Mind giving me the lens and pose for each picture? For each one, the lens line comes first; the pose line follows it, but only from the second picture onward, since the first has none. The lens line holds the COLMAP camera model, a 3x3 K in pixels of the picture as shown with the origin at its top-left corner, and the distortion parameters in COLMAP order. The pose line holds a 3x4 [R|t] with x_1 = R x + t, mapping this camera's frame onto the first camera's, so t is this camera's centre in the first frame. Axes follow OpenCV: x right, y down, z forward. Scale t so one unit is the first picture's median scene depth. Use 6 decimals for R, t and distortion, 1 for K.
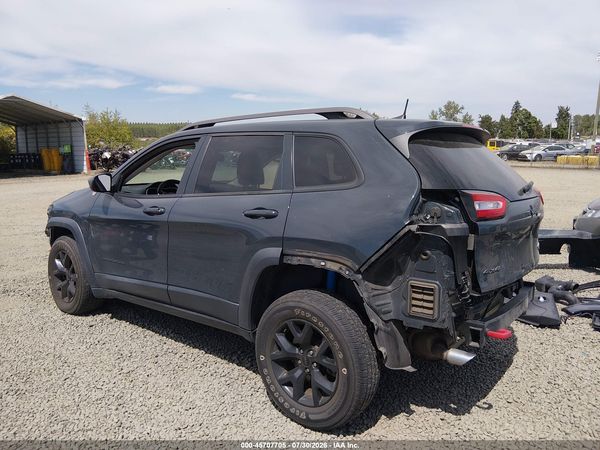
lens RADIAL K [[454.2, 0, 304.7], [0, 454.2, 224.4], [0, 0, 1]] dist [0.089529, -0.129324]
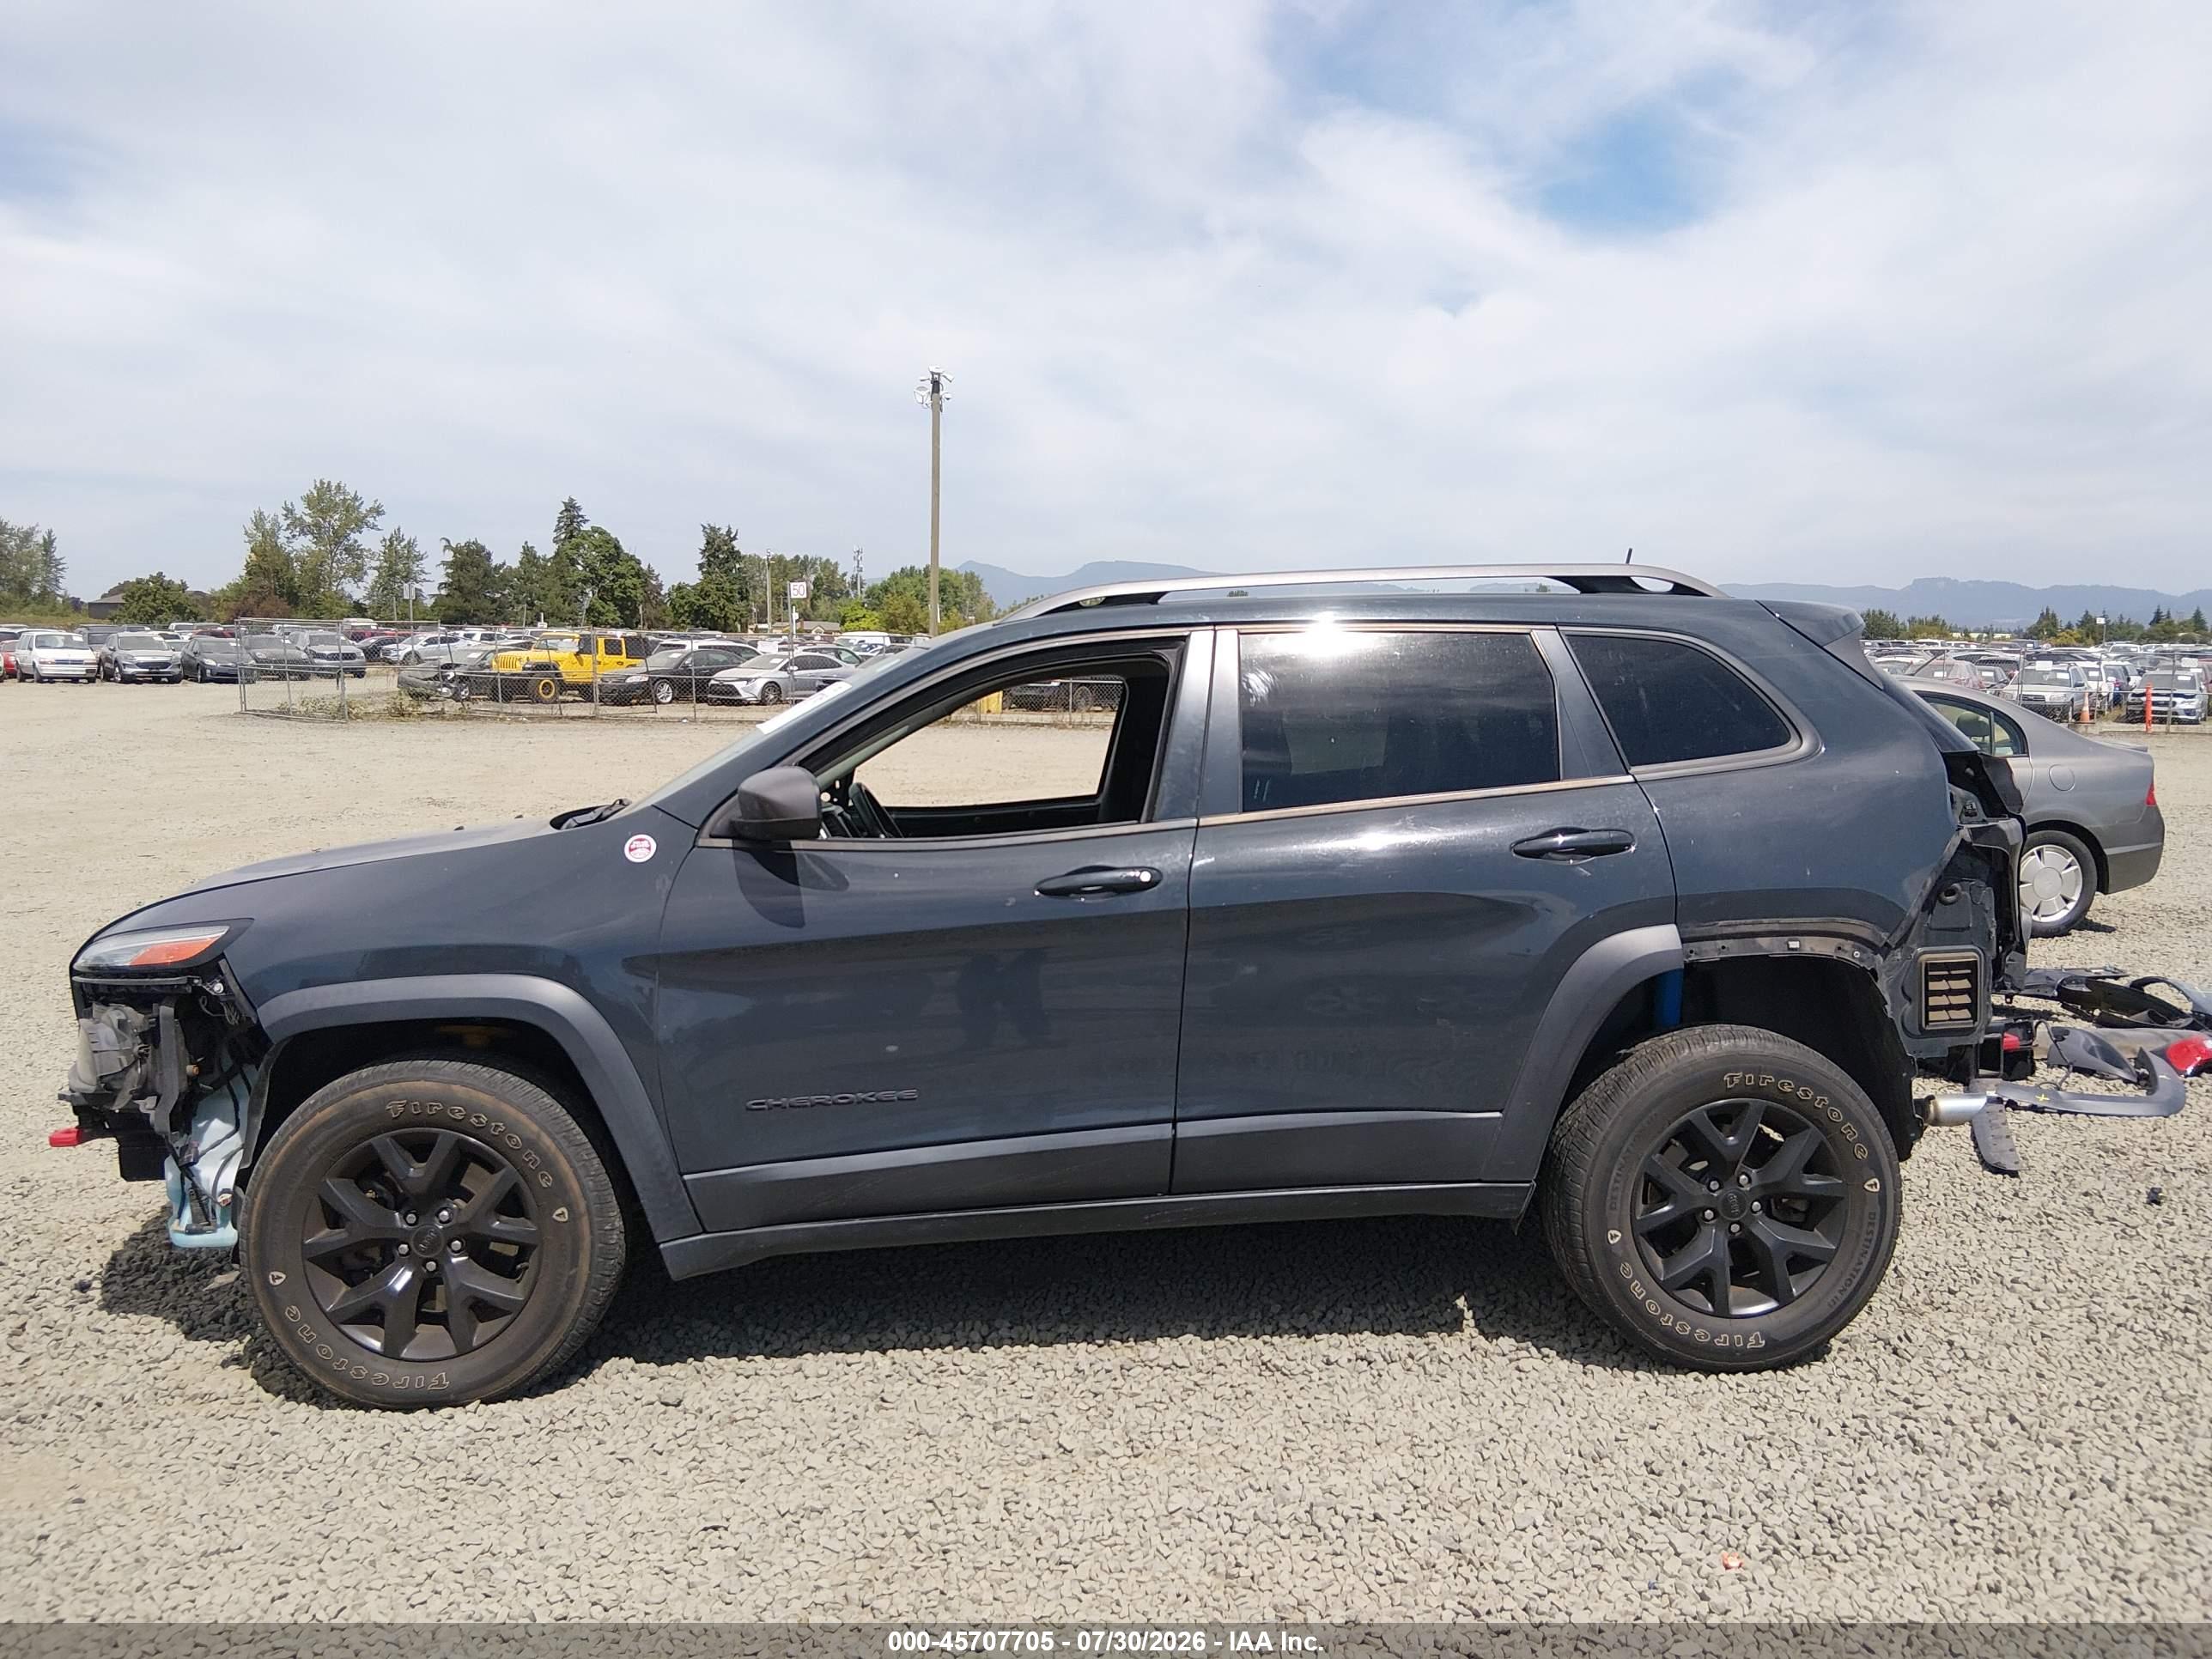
lens RADIAL K [[1674.4, 0, 1123.2], [0, 1674.4, 827.3], [0, 0, 1]] dist [0.089529, -0.129324]
pose [[0.739996, -0.070120, 0.668946, -1.383112], [0.114170, 0.993214, -0.022186, -0.052992], [-0.662850, 0.092791, 0.742980, 0.242510]]
